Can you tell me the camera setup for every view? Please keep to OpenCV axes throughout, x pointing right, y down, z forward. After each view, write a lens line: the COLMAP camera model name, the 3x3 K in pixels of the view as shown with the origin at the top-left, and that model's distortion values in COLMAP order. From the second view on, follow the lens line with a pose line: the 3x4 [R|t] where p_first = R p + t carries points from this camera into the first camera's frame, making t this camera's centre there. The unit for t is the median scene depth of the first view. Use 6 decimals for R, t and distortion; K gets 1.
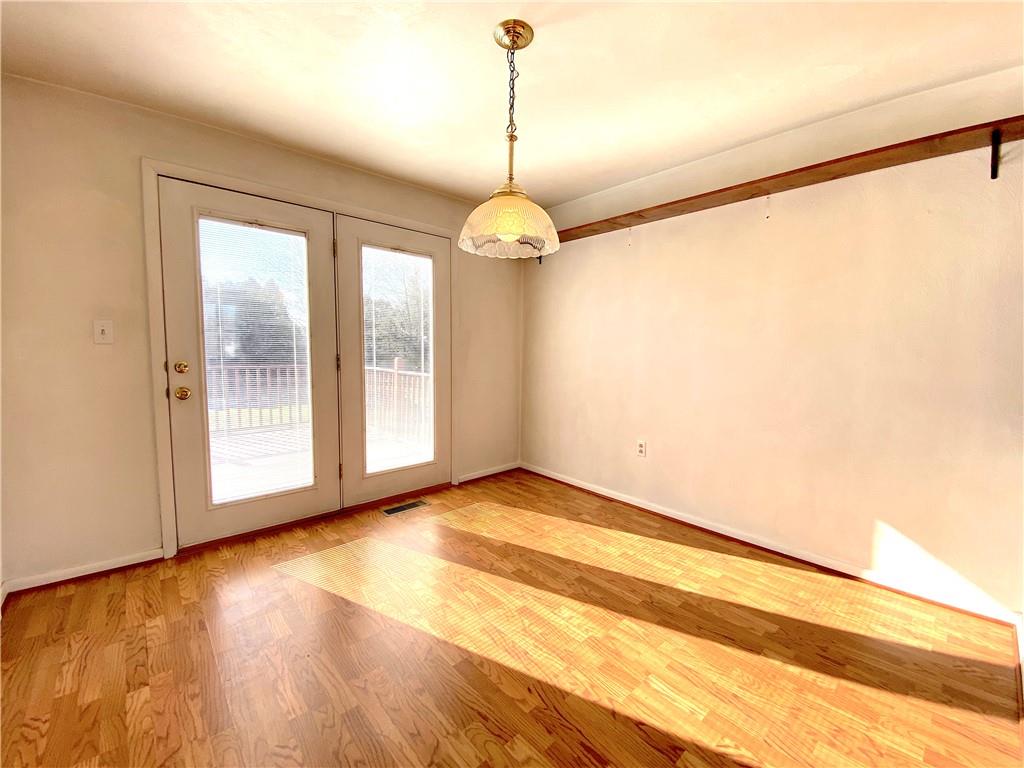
lens RADIAL K [[423.4, 0, 509.3], [0, 423.4, 378.6], [0, 0, 1]] dist [0.003824, -0.001600]
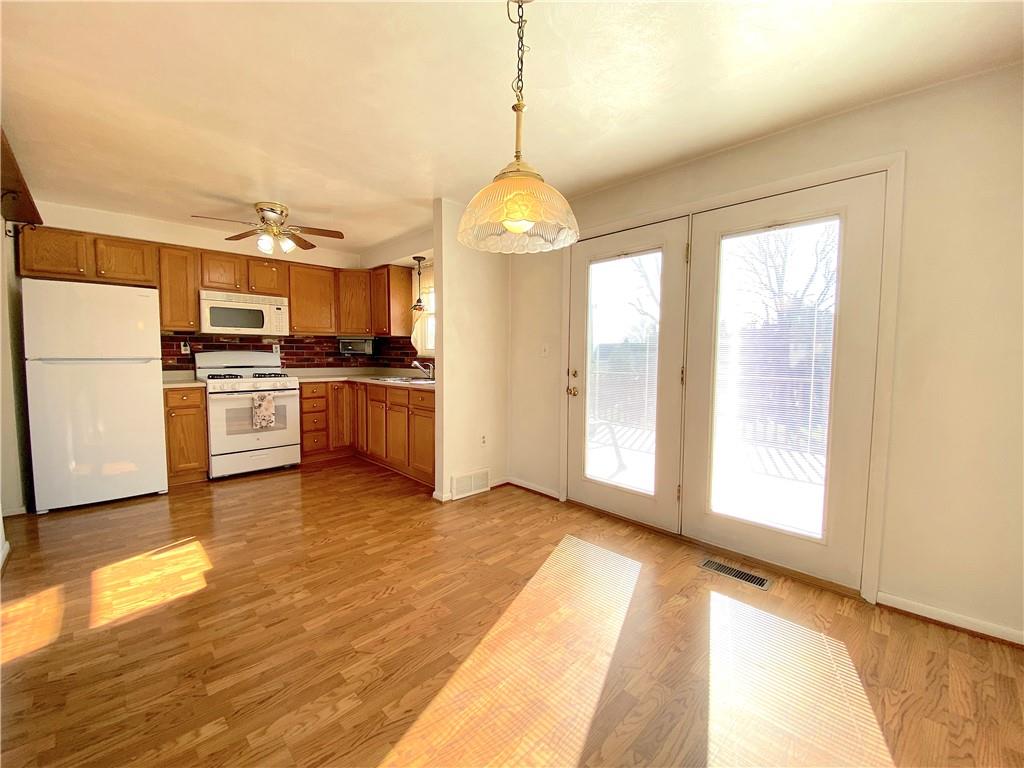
lens RADIAL K [[423.4, 0, 509.6], [0, 423.4, 383.3], [0, 0, 1]] dist [0.003824, -0.001600]
pose [[0.048151, 0.069728, -0.996403, 0.582801], [-0.078509, 0.994738, 0.065818, -0.063101], [0.995750, 0.075057, 0.053372, 0.662426]]
